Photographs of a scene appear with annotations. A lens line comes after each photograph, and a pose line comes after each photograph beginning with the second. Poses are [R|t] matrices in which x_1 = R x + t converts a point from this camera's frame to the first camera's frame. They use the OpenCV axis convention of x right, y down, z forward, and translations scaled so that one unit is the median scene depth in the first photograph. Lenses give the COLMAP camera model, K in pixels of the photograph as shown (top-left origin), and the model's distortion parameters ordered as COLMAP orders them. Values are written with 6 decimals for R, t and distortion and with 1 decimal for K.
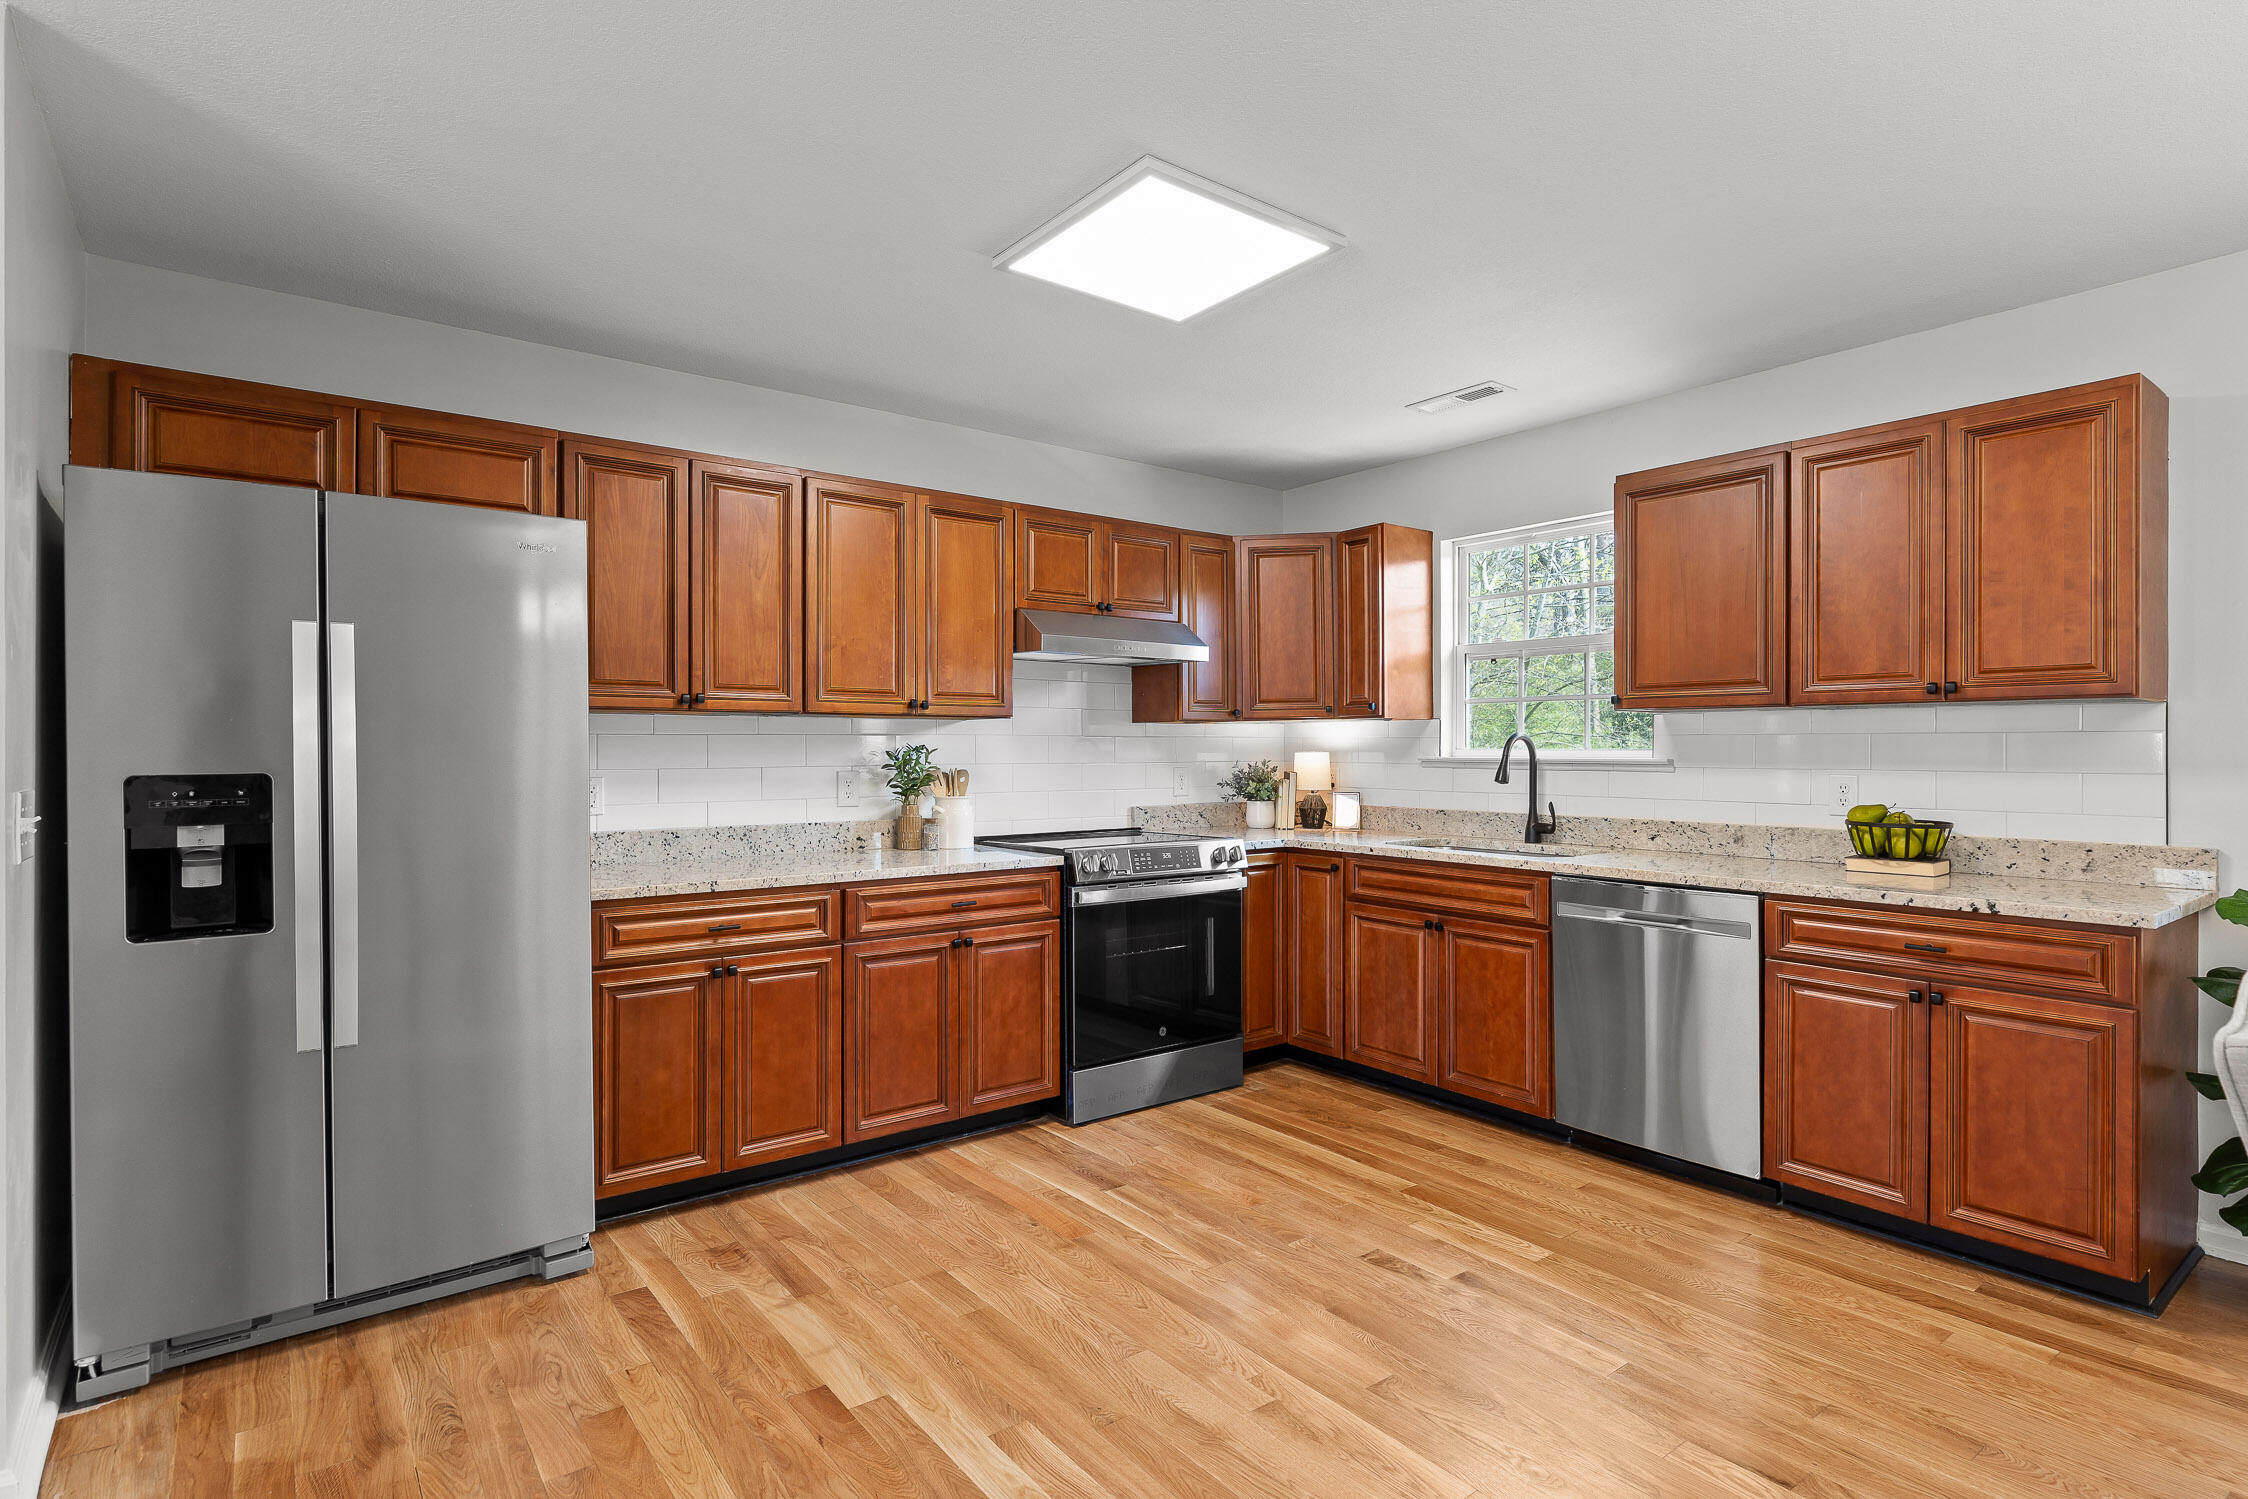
lens RADIAL K [[1145.7, 0, 1123.5], [0, 1145.7, 751.1], [0, 0, 1]] dist [0.000730, 0.000144]
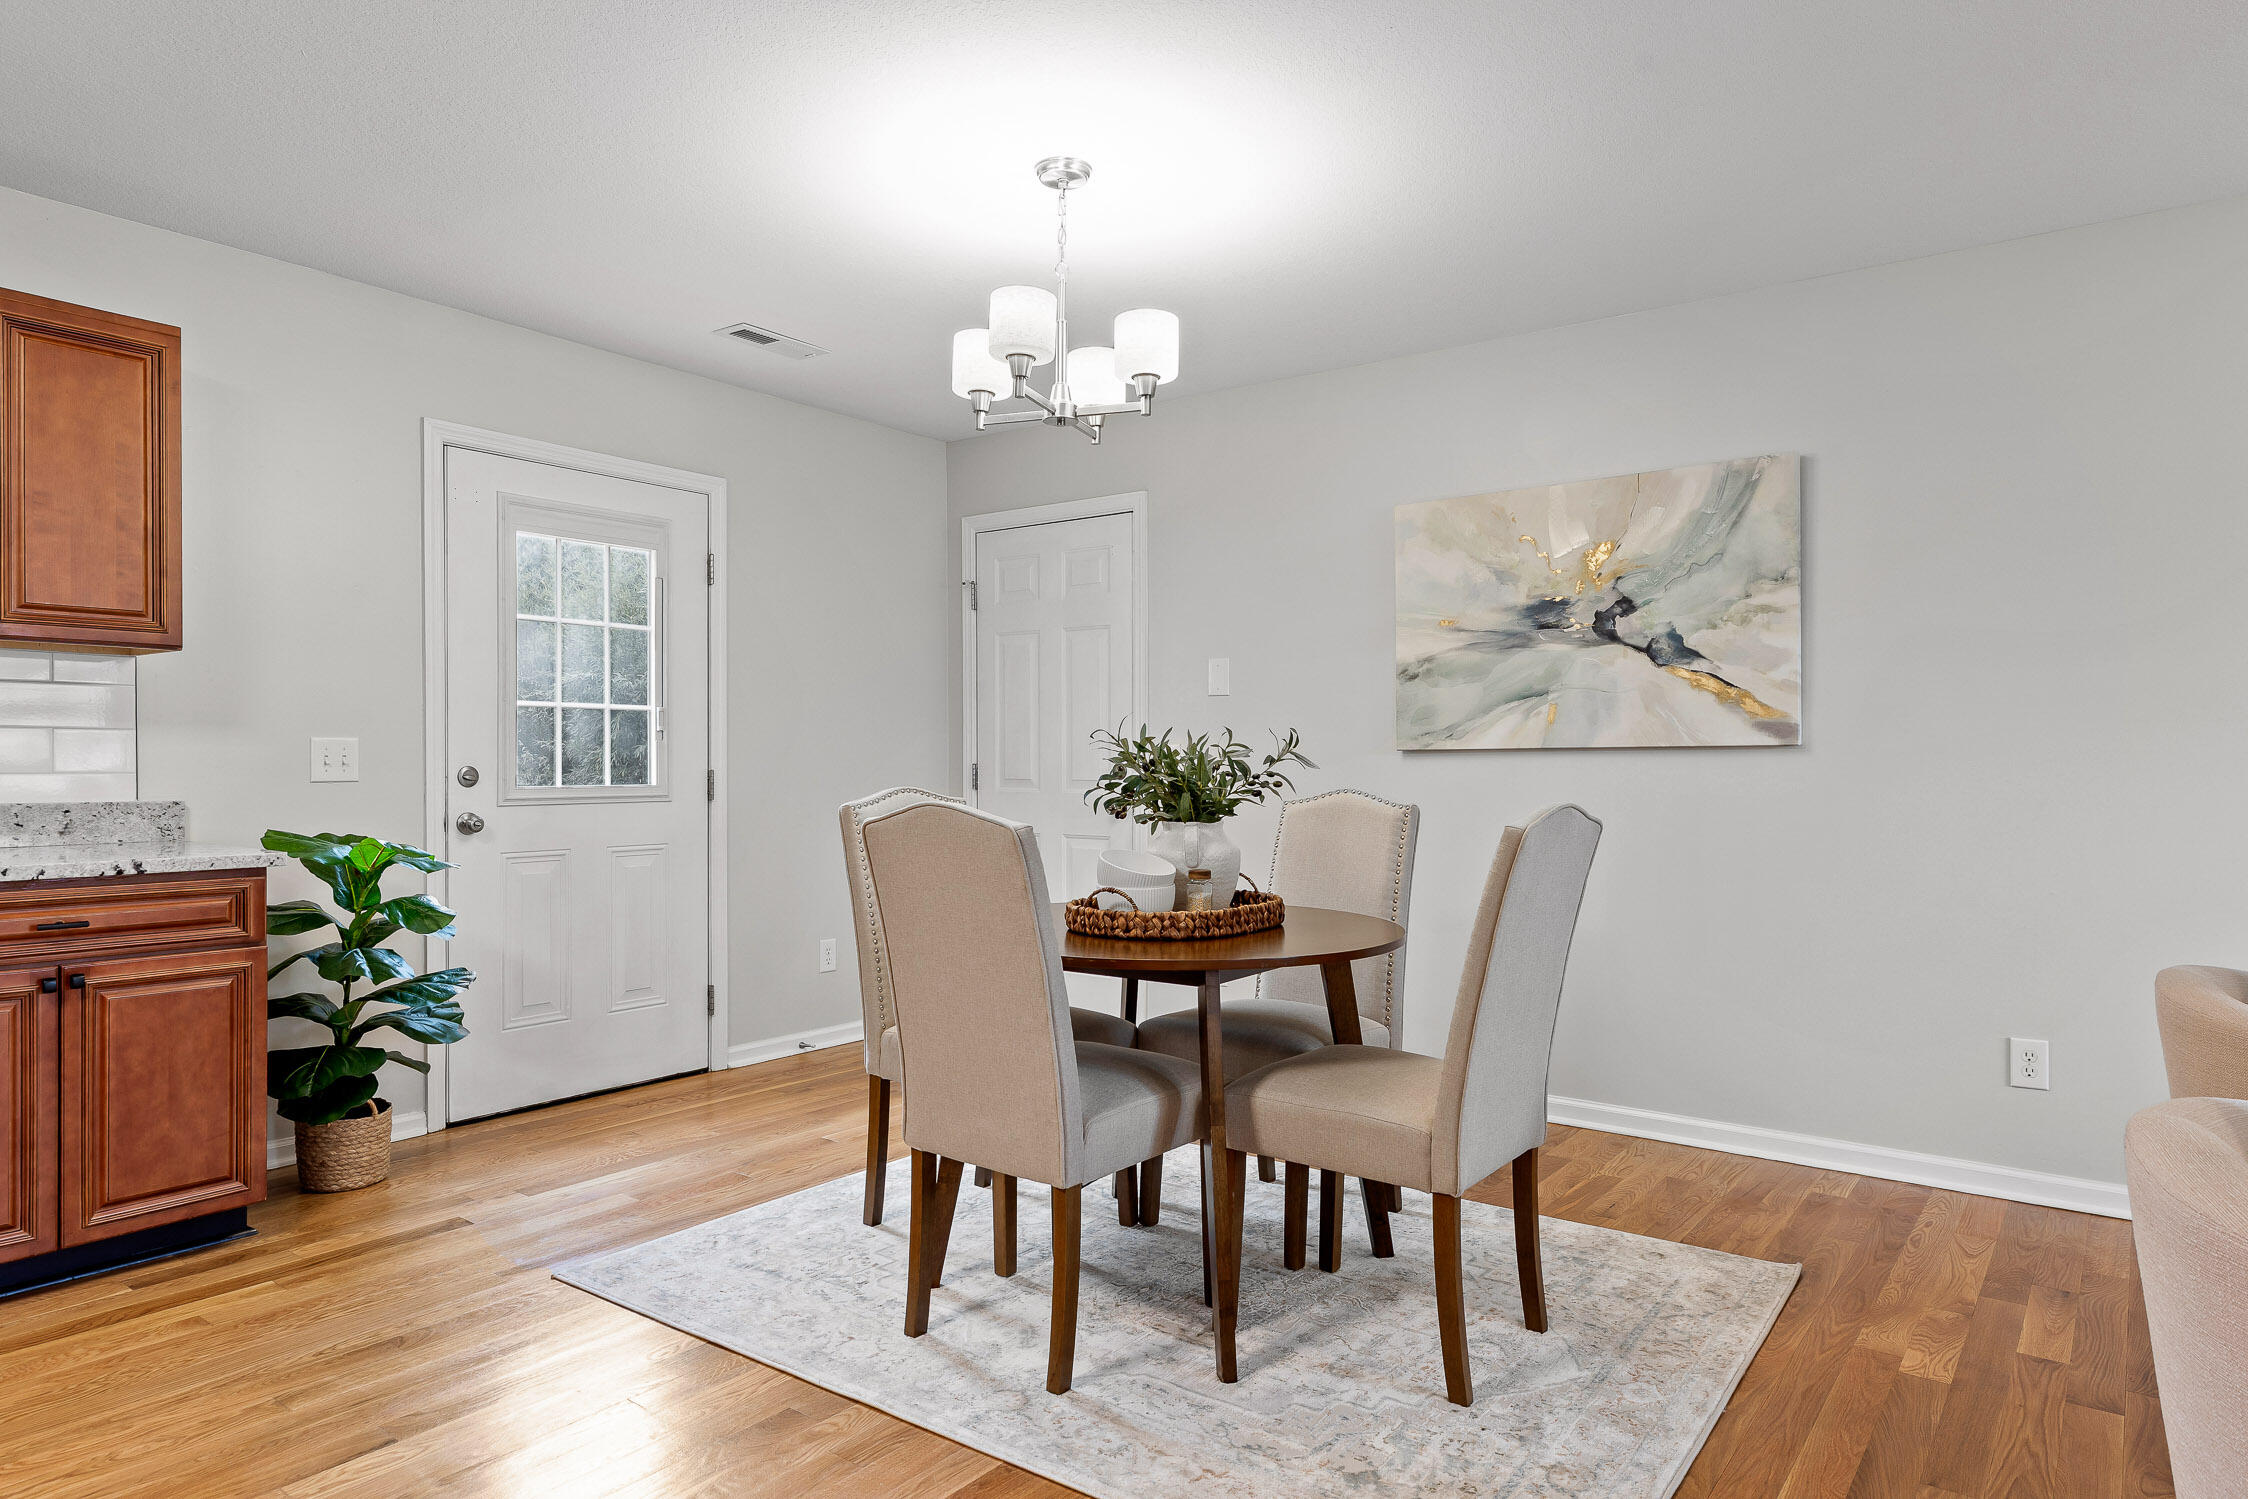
lens RADIAL K [[1347.5, 0, 1133.9], [0, 1347.5, 771.5], [0, 0, 1]] dist [0.011998, -0.002298]
pose [[-0.264692, -0.010393, 0.964277, -0.402647], [-0.002714, 0.999946, 0.010032, 0.037642], [-0.964329, 0.000038, -0.264706, 0.416018]]
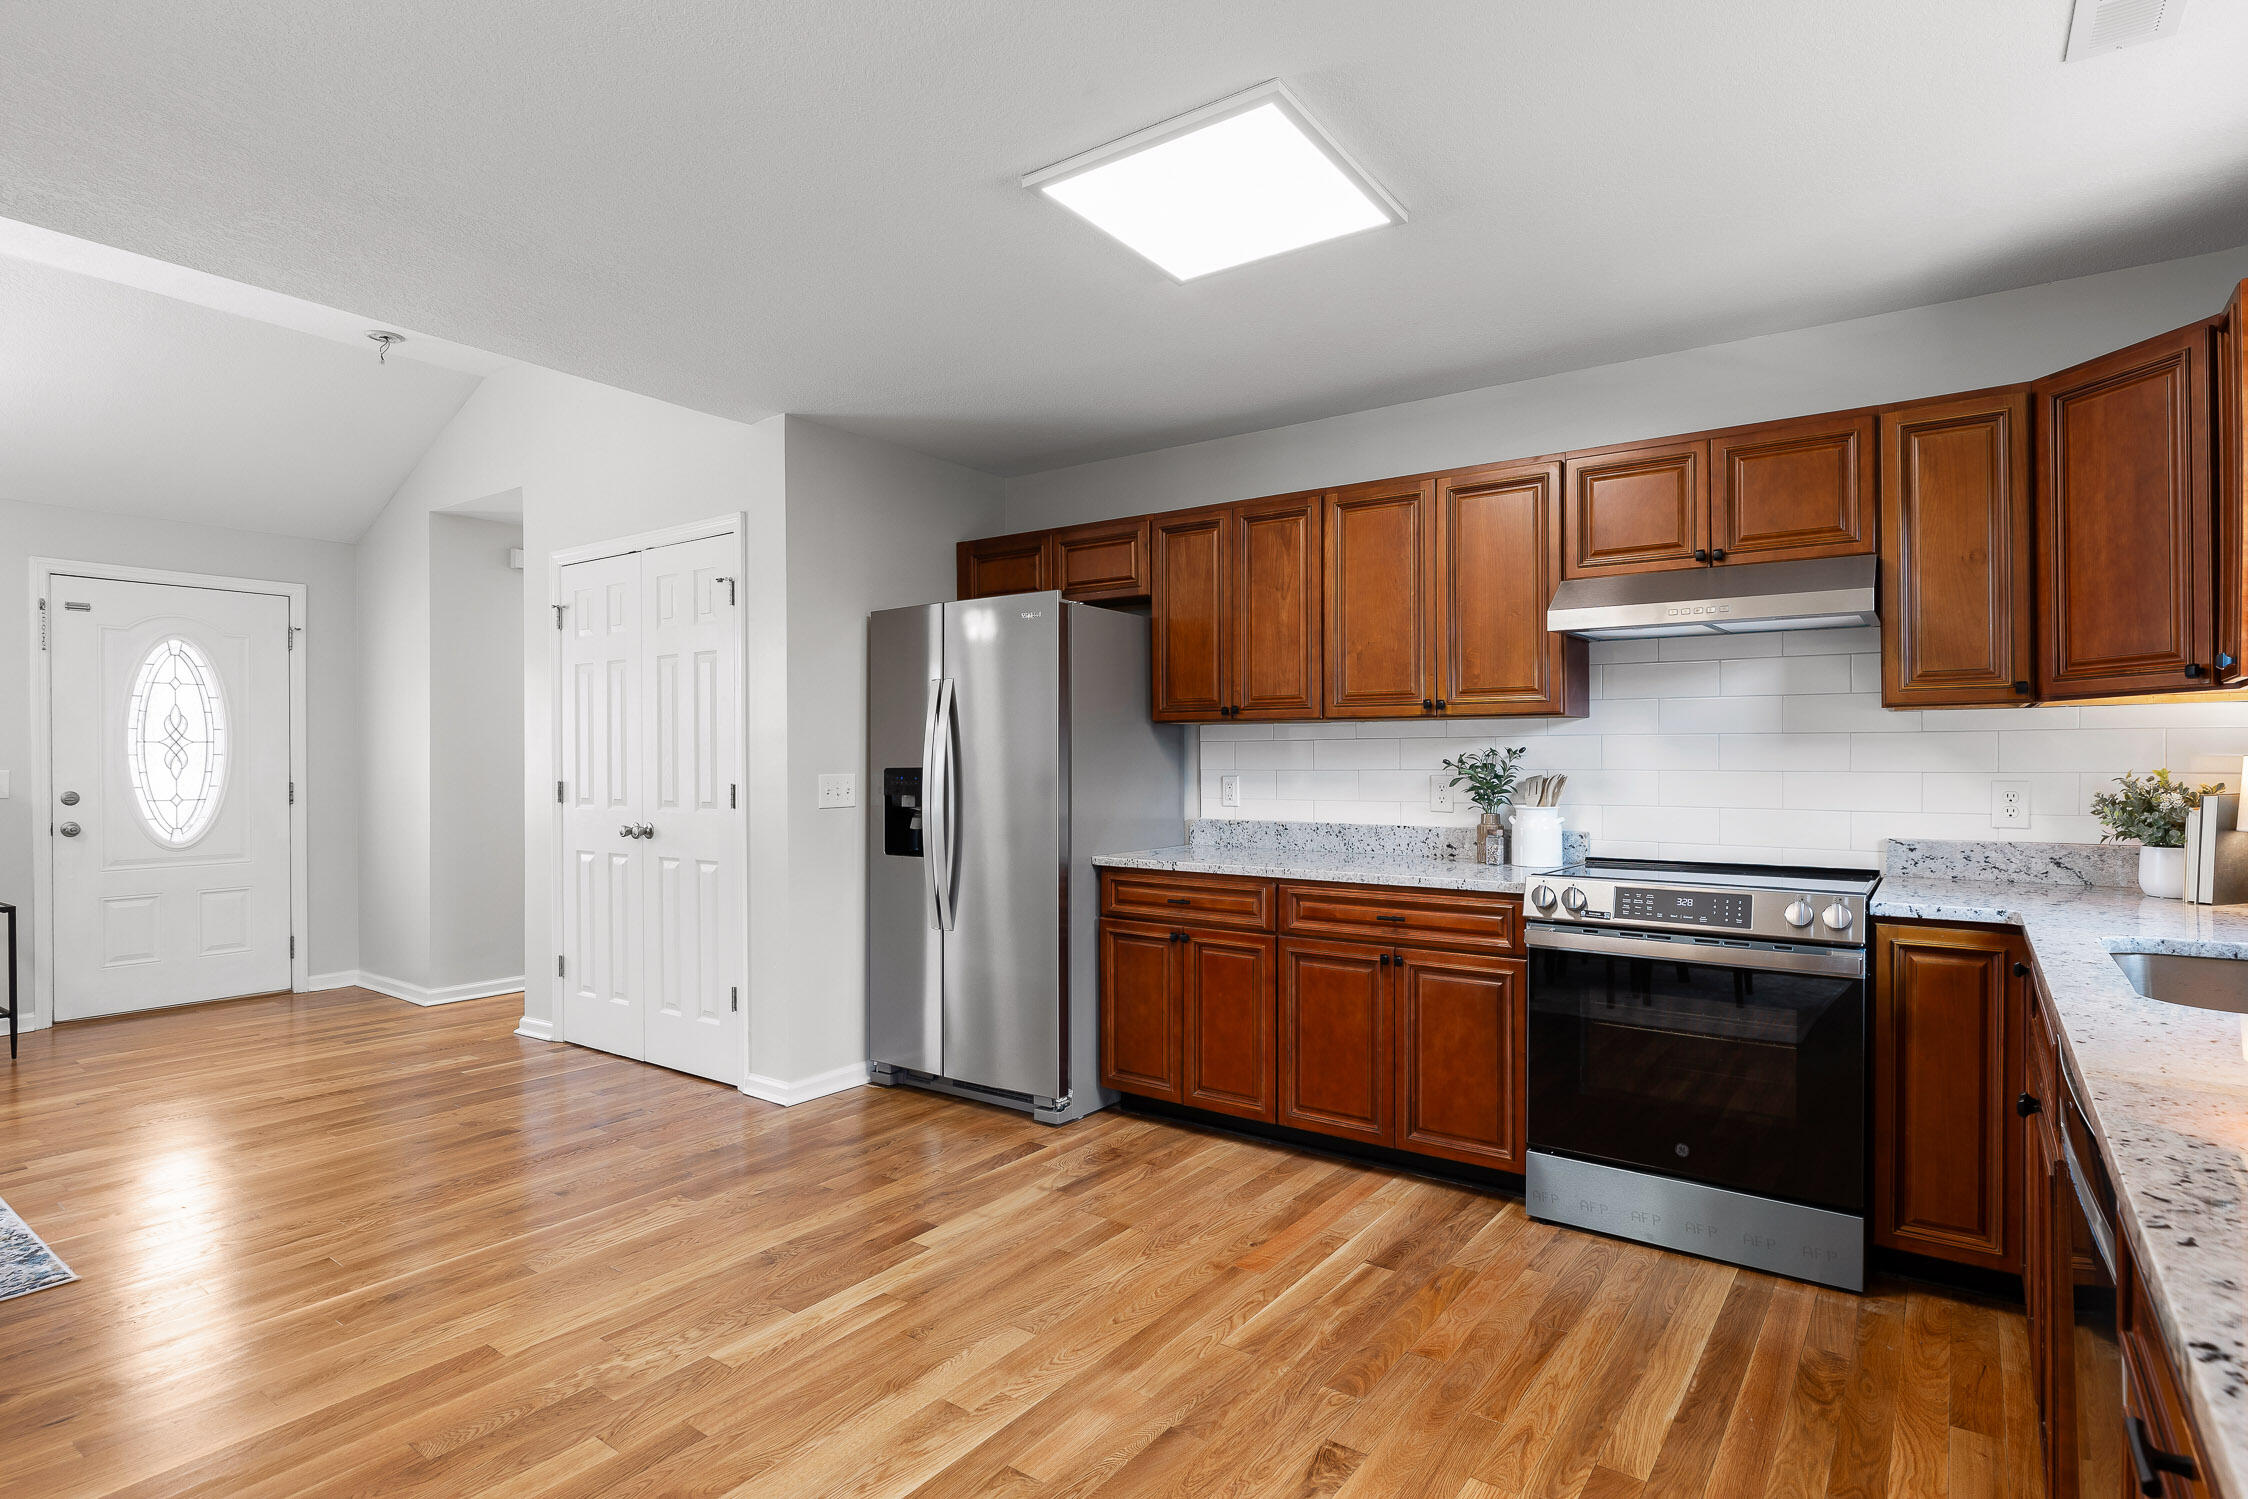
lens RADIAL K [[1145.7, 0, 1132.9], [0, 1145.7, 759.6], [0, 0, 1]] dist [0.000730, 0.000144]
pose [[0.288589, 0.003116, -0.957448, 0.747949], [-0.000655, 0.999995, 0.003057, 0.001439], [0.957453, -0.000255, 0.288590, 0.571908]]
